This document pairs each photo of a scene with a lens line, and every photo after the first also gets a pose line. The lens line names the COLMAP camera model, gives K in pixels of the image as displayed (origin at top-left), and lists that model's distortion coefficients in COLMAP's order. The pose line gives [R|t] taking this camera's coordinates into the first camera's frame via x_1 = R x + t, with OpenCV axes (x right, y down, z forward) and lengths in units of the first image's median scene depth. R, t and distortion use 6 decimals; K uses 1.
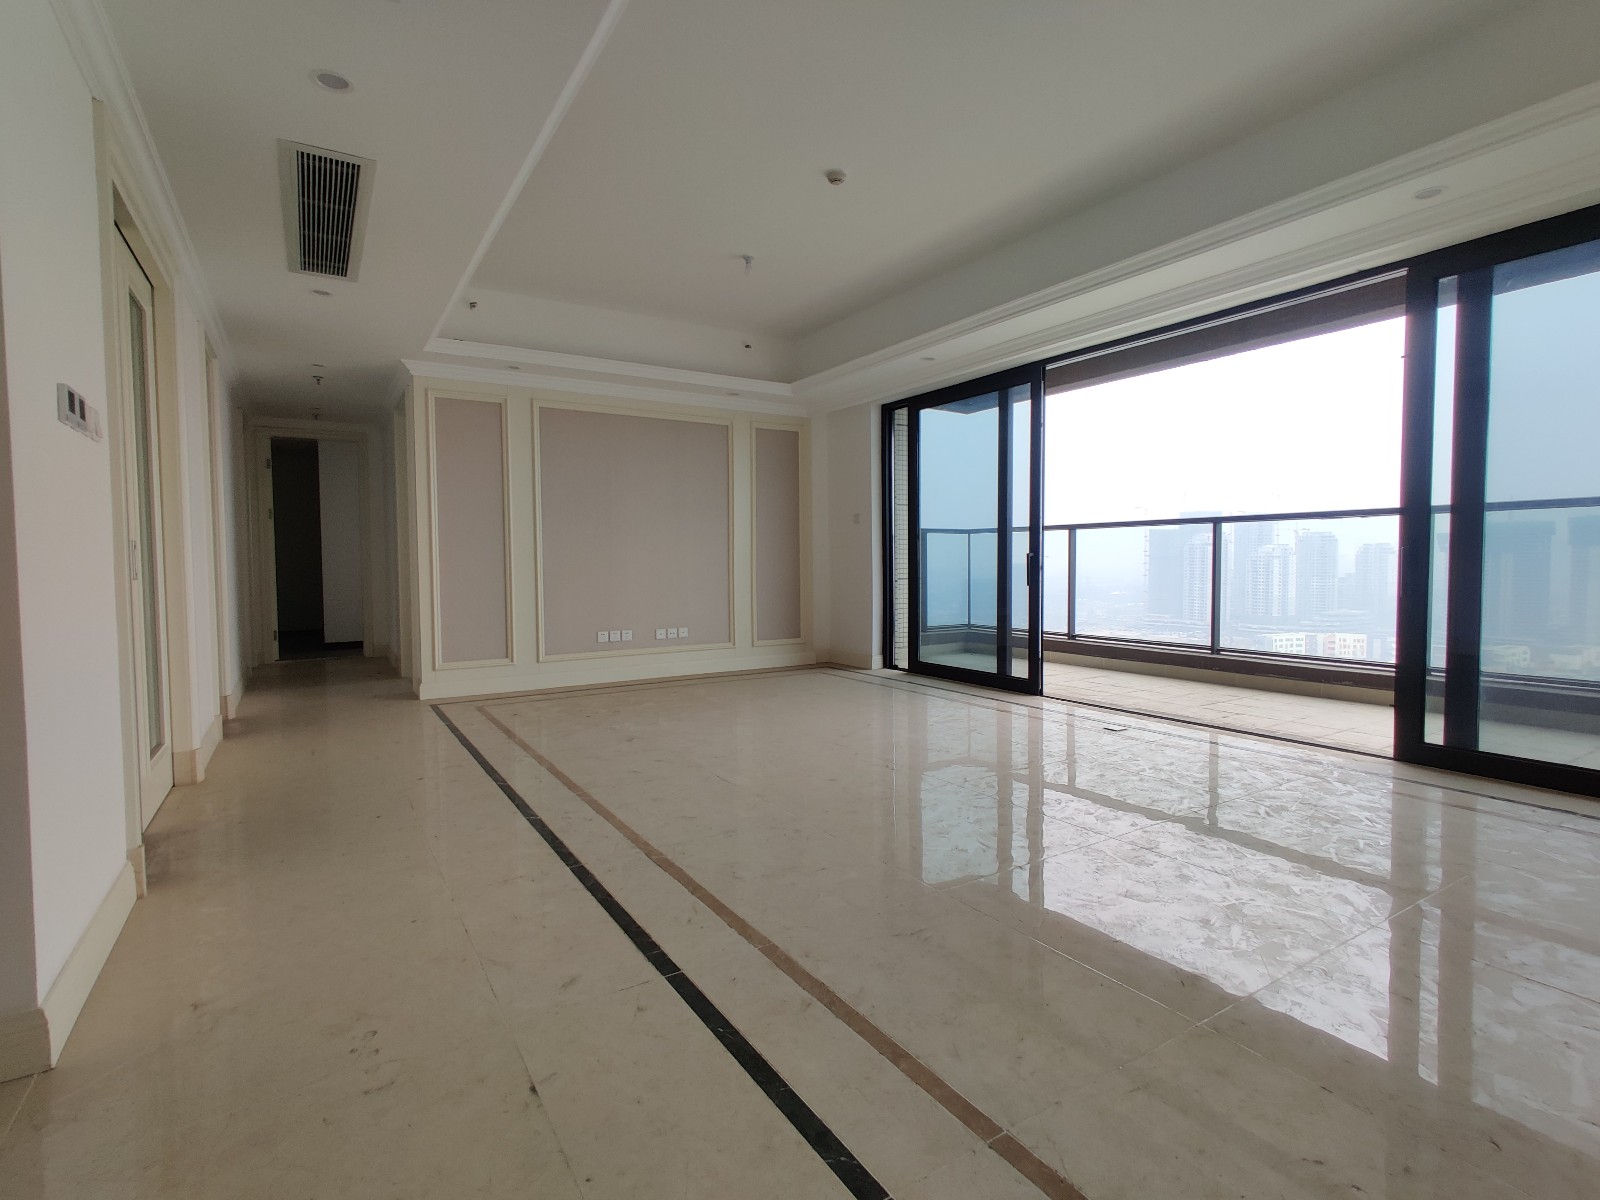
lens RADIAL K [[783.0, 0, 810.6], [0, 783.0, 604.5], [0, 0, 1]] dist [0.003419, -0.000585]
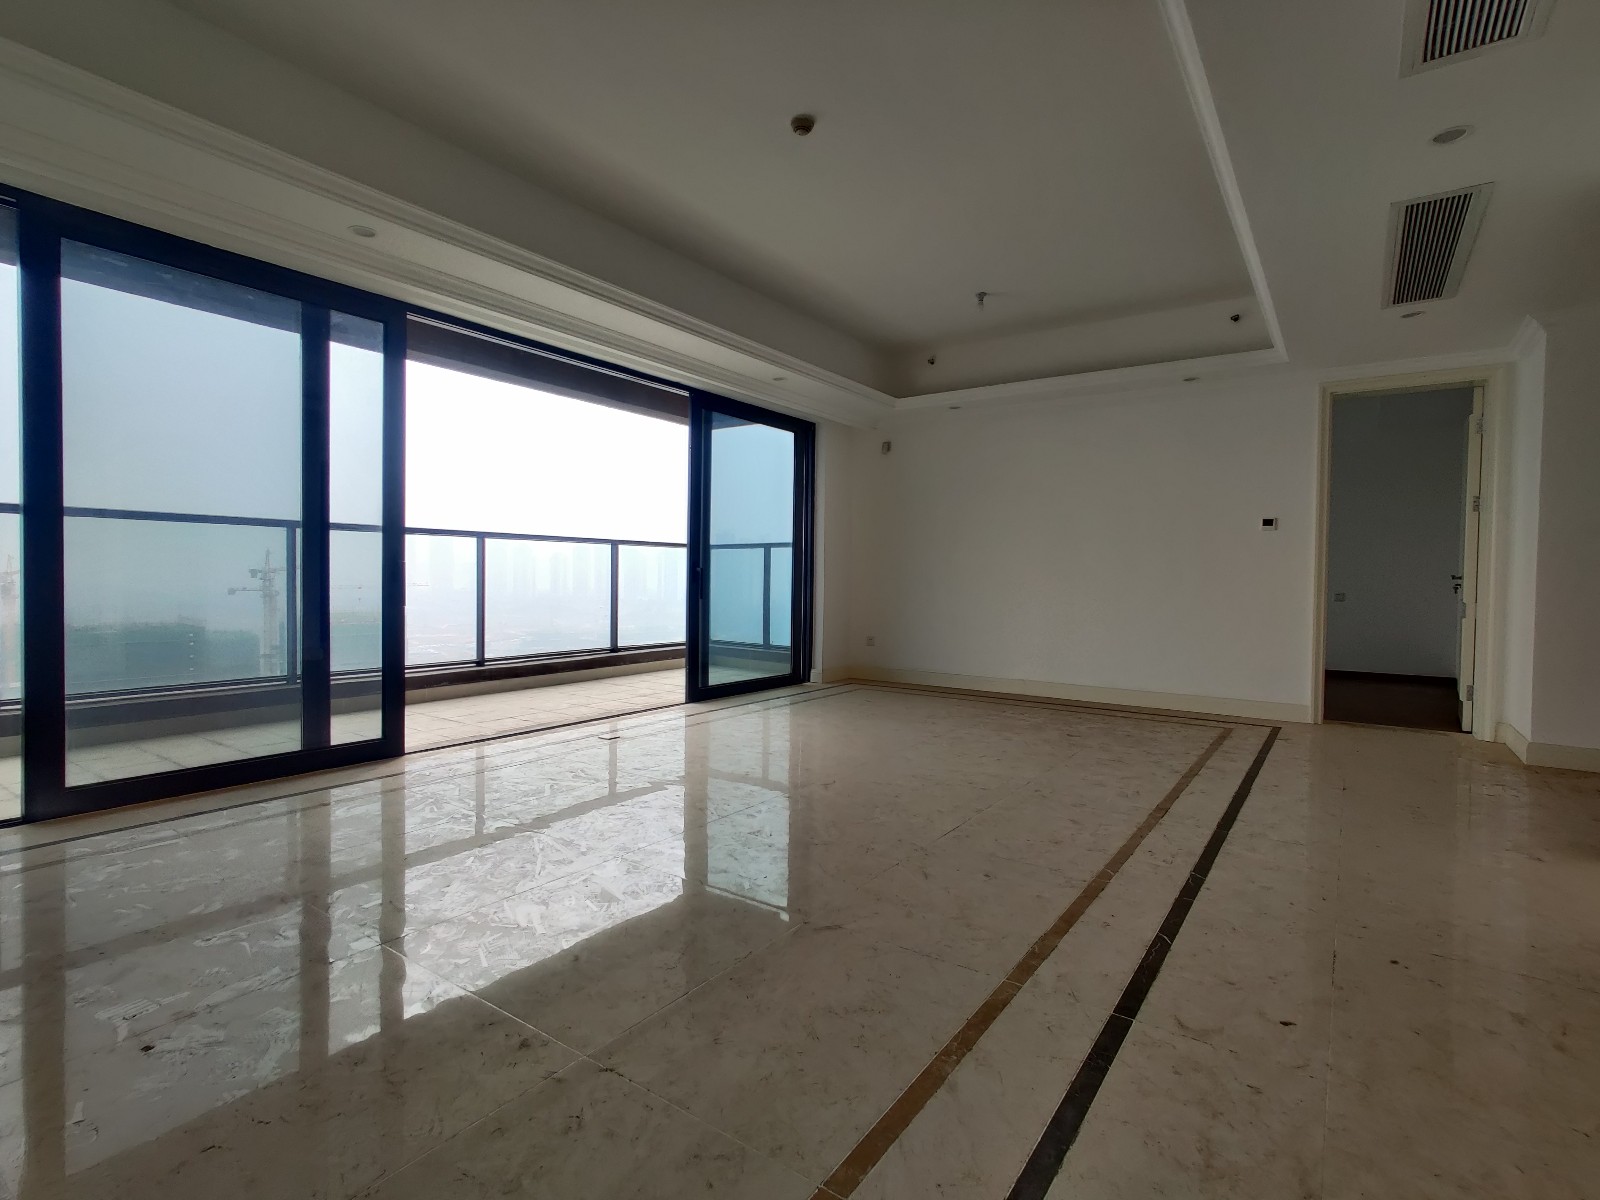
lens RADIAL K [[783.0, 0, 786.0], [0, 783.0, 608.0], [0, 0, 1]] dist [0.003419, -0.000585]
pose [[-0.366755, -0.031658, 0.929779, -0.530158], [0.046791, 0.997528, 0.052421, -0.043738], [-0.929140, 0.062731, -0.364367, 0.935508]]
